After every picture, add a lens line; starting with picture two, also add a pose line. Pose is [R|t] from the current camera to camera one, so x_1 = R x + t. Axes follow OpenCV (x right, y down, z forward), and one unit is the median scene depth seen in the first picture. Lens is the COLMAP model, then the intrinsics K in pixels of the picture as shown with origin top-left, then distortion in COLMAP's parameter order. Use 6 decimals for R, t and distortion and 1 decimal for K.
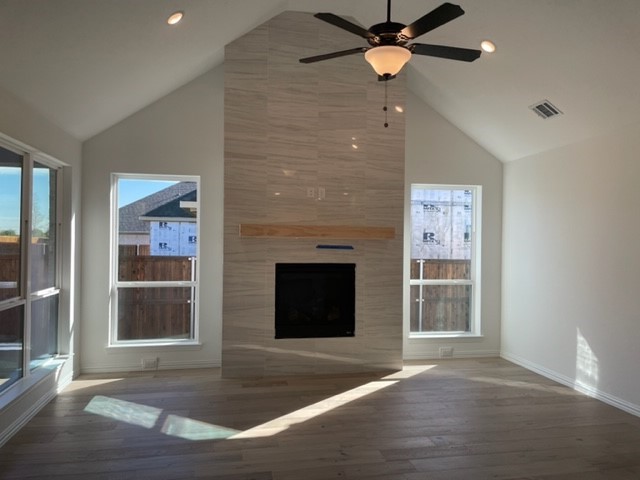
lens RADIAL K [[486.1, 0, 316.4], [0, 486.1, 244.1], [0, 0, 1]] dist [0.071261, -0.084427]
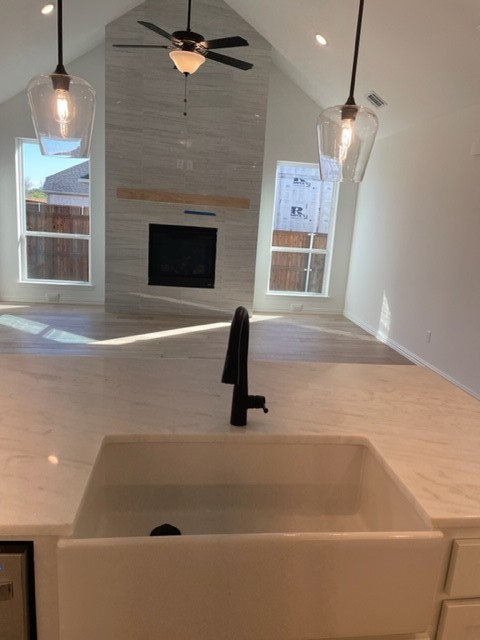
lens RADIAL K [[486.1, 0, 245.8], [0, 486.1, 321.6], [0, 0, 1]] dist [0.071261, -0.084427]
pose [[0.996339, 0.069081, -0.050362, 0.233947], [-0.057149, 0.976329, 0.208605, 0.010176], [0.063580, -0.204963, 0.976703, -0.227581]]
